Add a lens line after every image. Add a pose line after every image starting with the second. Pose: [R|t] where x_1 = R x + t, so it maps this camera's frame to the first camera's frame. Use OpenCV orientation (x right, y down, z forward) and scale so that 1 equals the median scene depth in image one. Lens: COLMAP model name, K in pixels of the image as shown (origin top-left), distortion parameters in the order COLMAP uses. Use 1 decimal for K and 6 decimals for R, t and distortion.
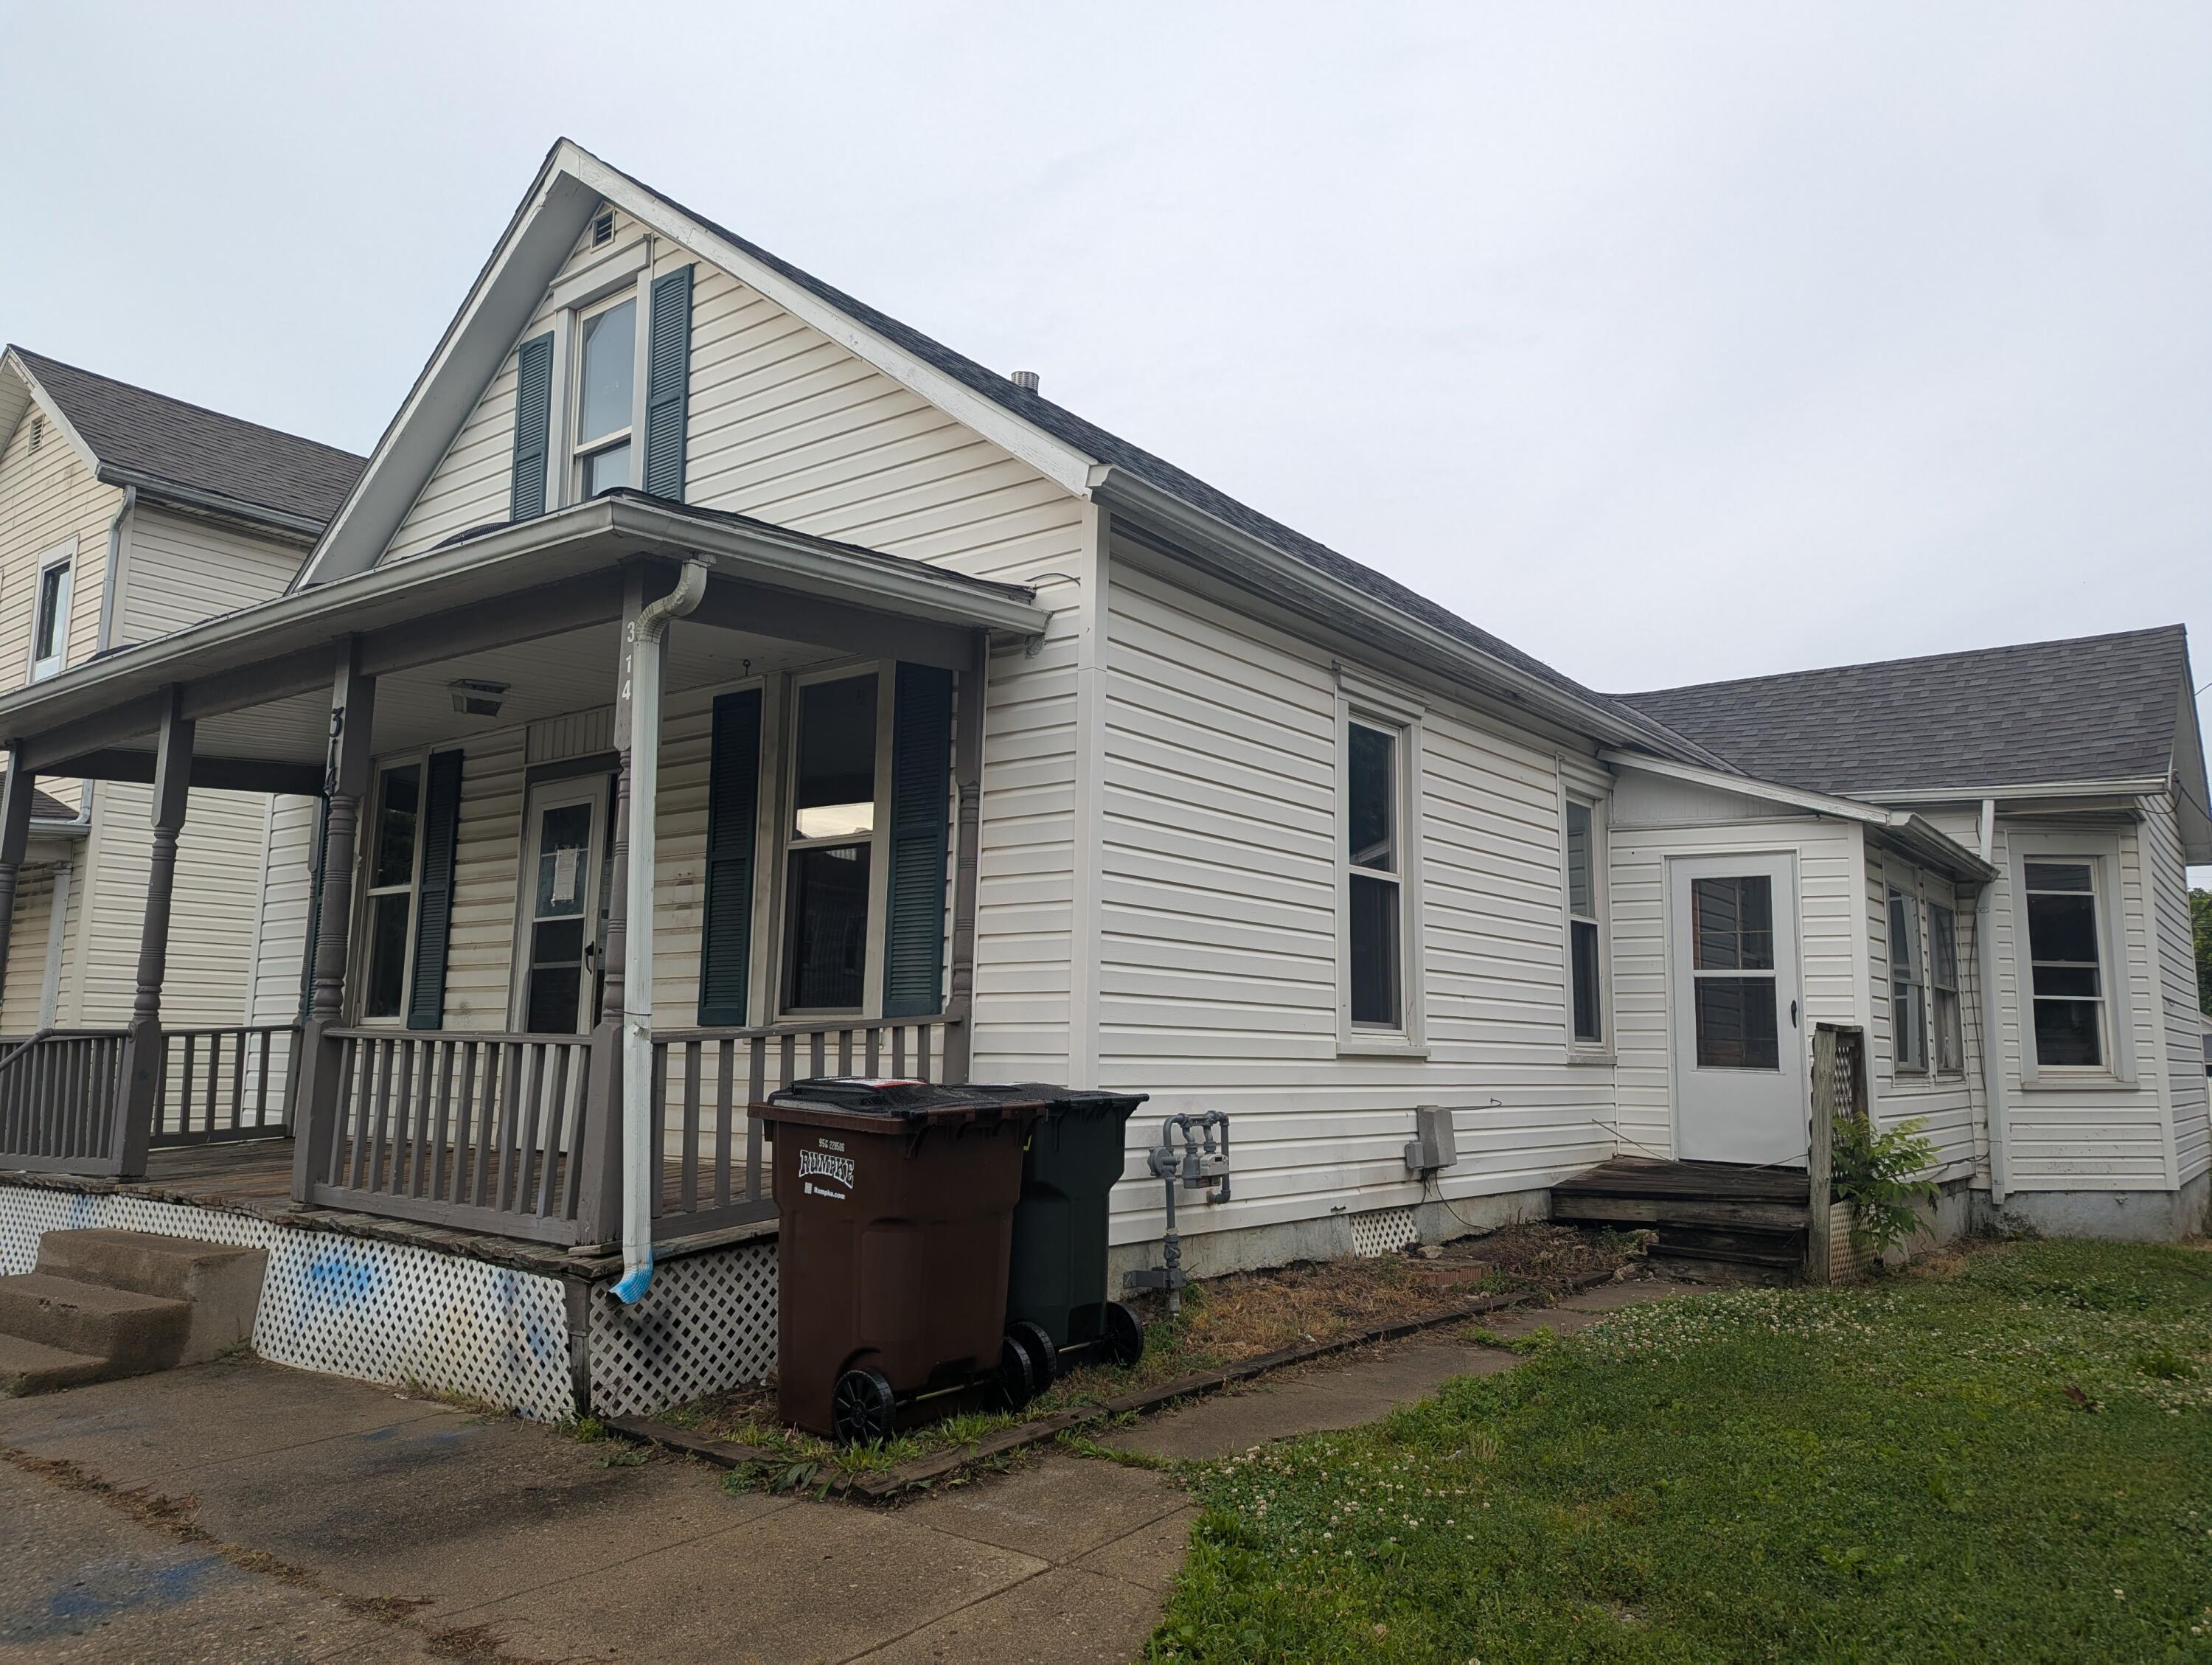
lens RADIAL K [[1565.1, 0, 1107.8], [0, 1565.1, 831.1], [0, 0, 1]] dist [0.055909, -0.023724]
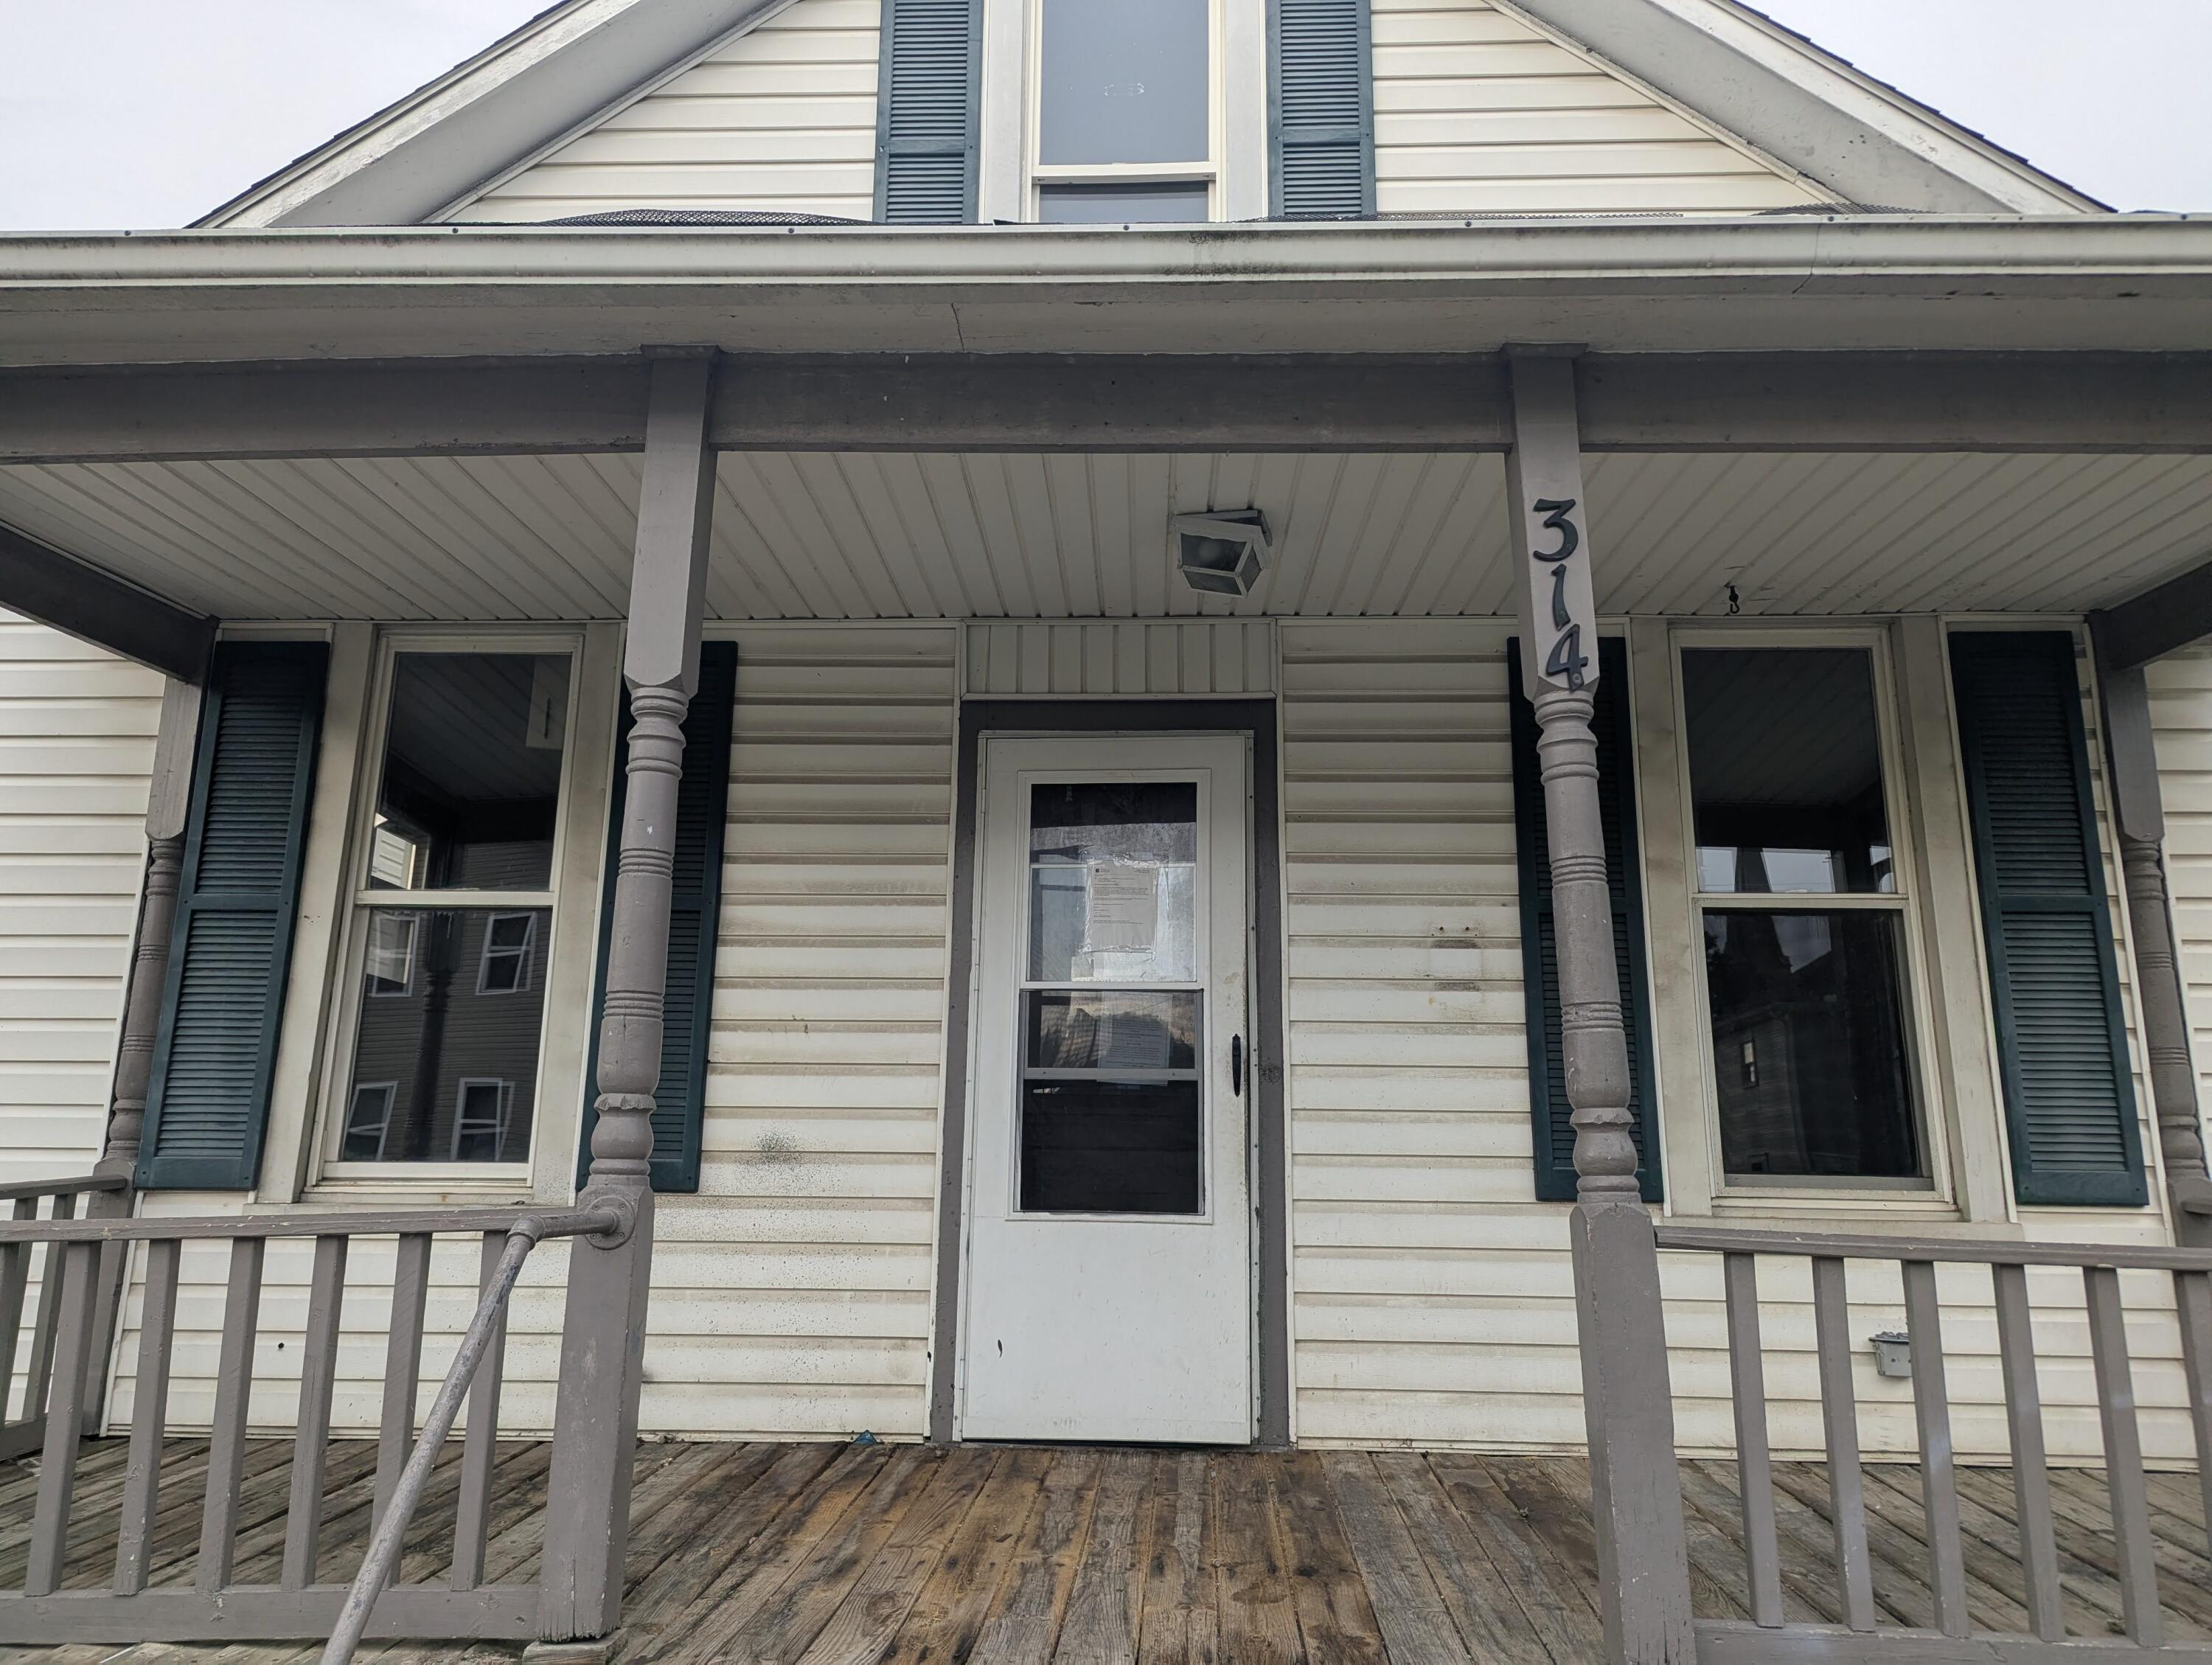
lens RADIAL K [[1565.1, 0, 1104.7], [0, 1565.1, 836.9], [0, 0, 1]] dist [0.055909, -0.023724]
pose [[0.816182, 0.125343, 0.564035, -0.661768], [-0.085762, 0.991654, -0.096270, 0.056730], [-0.571394, 0.030202, 0.820120, 0.565124]]
